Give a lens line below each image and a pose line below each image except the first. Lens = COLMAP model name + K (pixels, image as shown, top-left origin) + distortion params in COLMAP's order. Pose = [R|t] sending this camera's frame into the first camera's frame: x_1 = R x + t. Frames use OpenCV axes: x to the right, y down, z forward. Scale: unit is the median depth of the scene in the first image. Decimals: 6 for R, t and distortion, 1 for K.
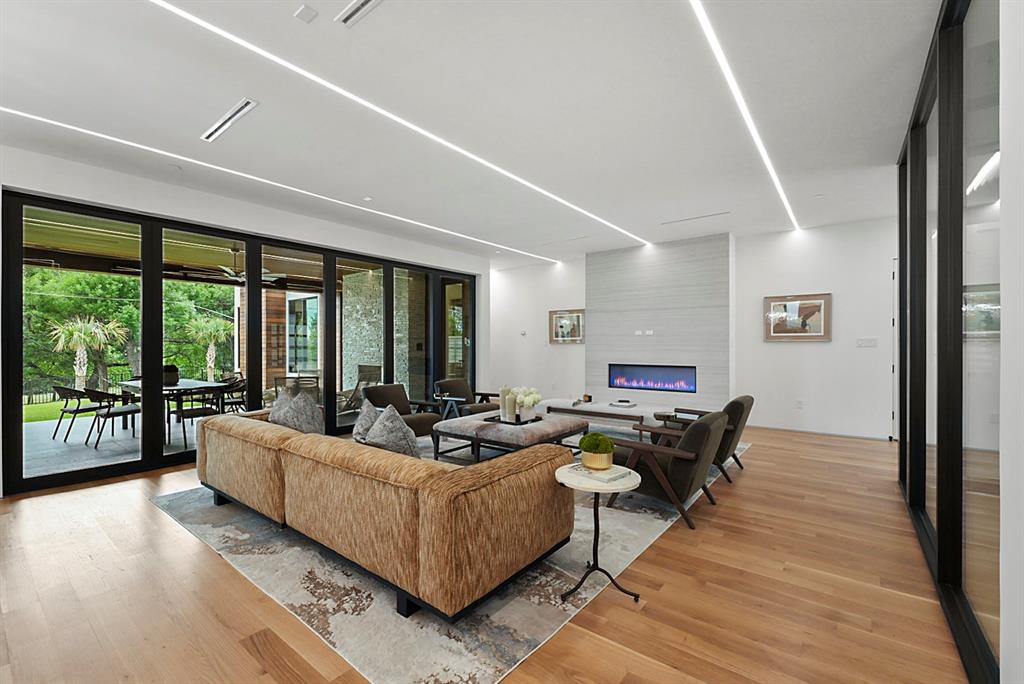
lens RADIAL K [[431.4, 0, 508.1], [0, 431.4, 345.6], [0, 0, 1]] dist [-0.000800, -0.000077]
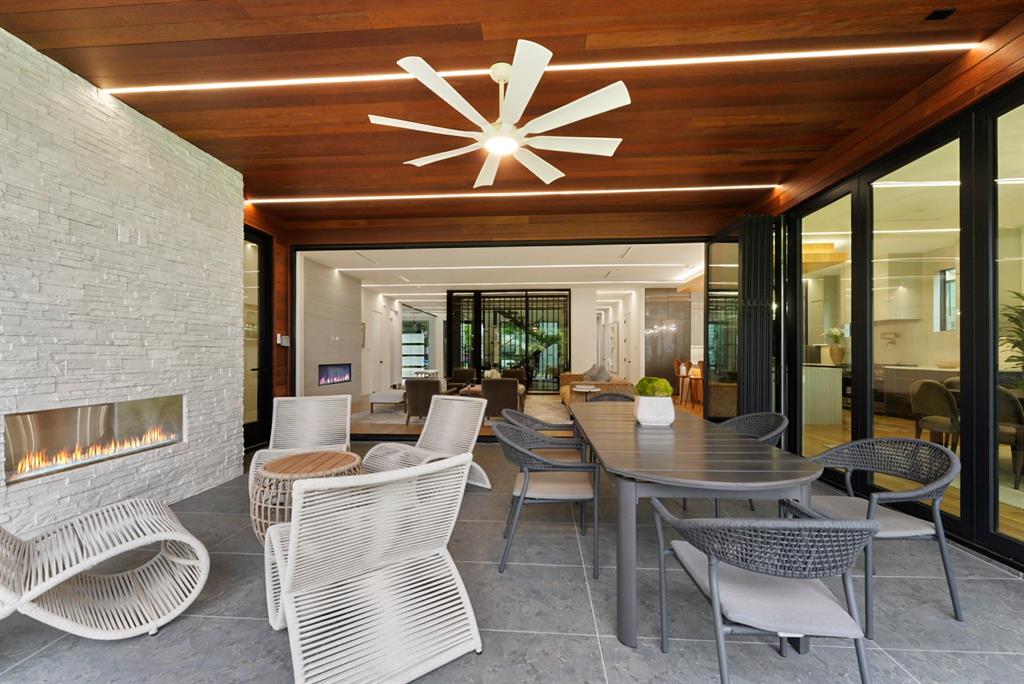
lens RADIAL K [[410.2, 0, 509.6], [0, 410.2, 348.4], [0, 0, 1]] dist [0.000320, 0.000053]
pose [[-0.559836, 0.010679, 0.828535, -0.951682], [-0.001307, 0.999904, -0.013771, 0.014640], [-0.828603, -0.008792, -0.559768, 1.228998]]
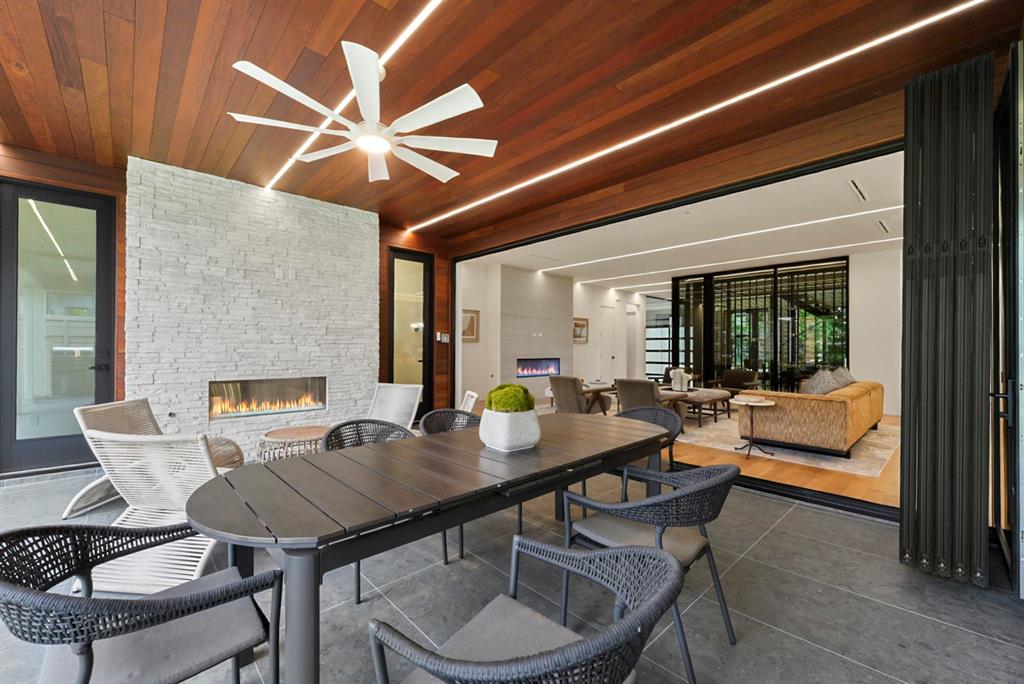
lens RADIAL K [[414.5, 0, 512.0], [0, 414.5, 342.0], [0, 0, 1]] dist [-0.003338, -0.000118]
pose [[0.155975, 0.012749, 0.987679, -0.987299], [-0.008684, 0.999896, -0.011535, 0.008904], [-0.987723, -0.006778, 0.156069, 0.860035]]
